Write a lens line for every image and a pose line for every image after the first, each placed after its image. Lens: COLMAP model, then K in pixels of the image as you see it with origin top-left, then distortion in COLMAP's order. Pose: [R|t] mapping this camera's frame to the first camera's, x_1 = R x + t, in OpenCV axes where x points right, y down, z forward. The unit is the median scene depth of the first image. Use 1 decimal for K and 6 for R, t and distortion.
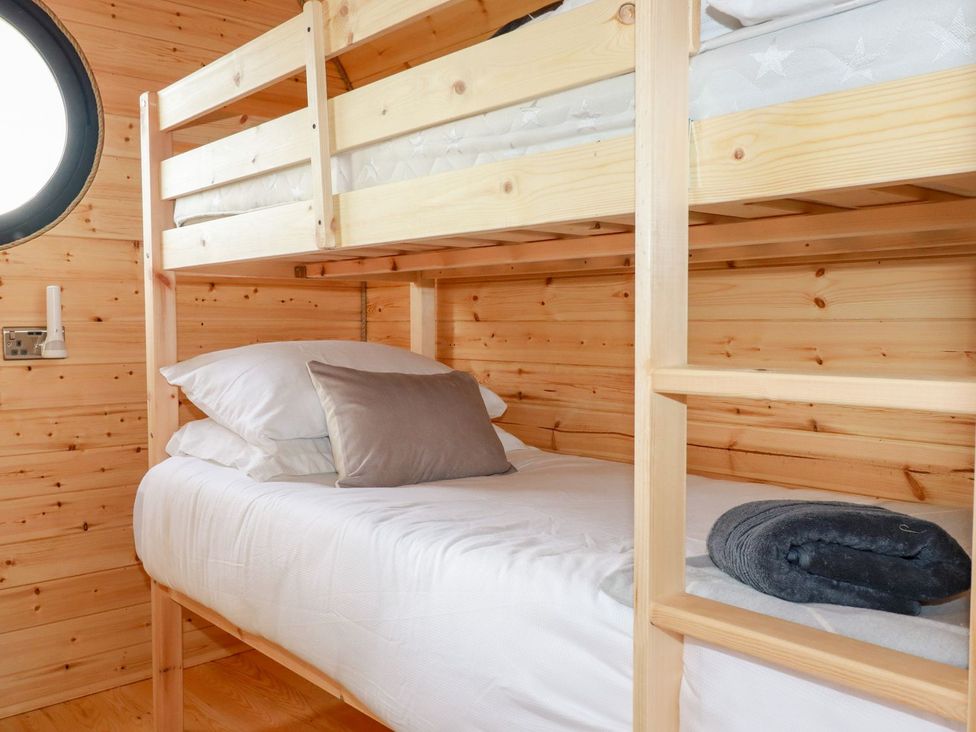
lens RADIAL K [[783.2, 0, 486.8], [0, 783.2, 349.9], [0, 0, 1]] dist [-0.004084, -0.003280]
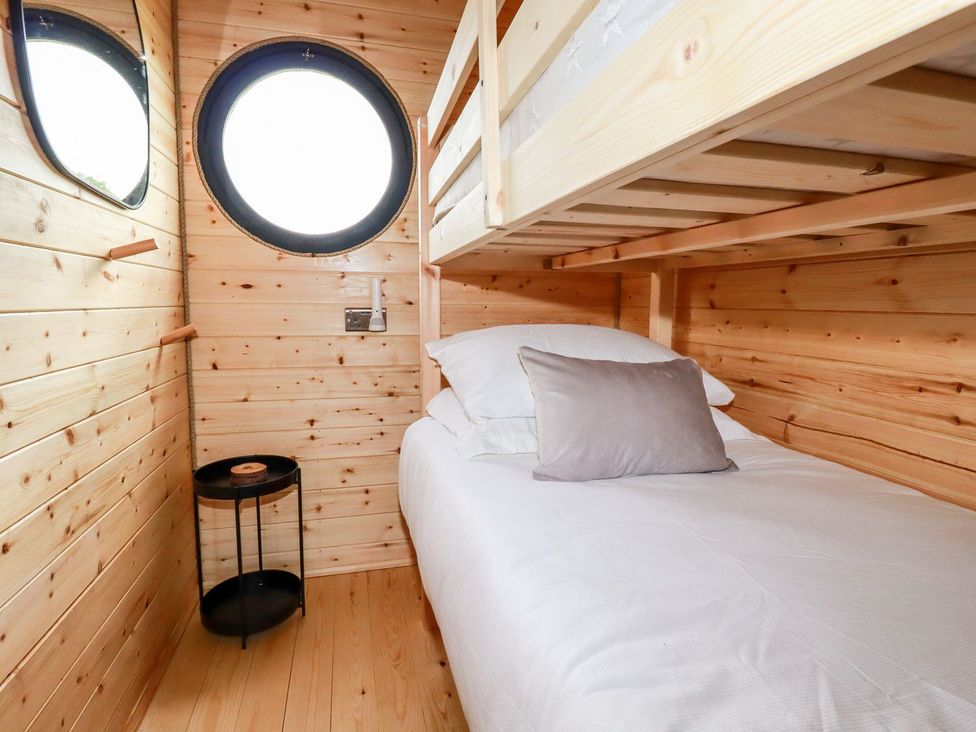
lens RADIAL K [[516.9, 0, 482.6], [0, 516.9, 358.3], [0, 0, 1]] dist [0.001768, -0.016241]
pose [[0.895222, 0.057724, -0.441866, 0.025133], [-0.027165, 0.996800, 0.075182, -0.015122], [0.444792, -0.055301, 0.893925, 0.259380]]
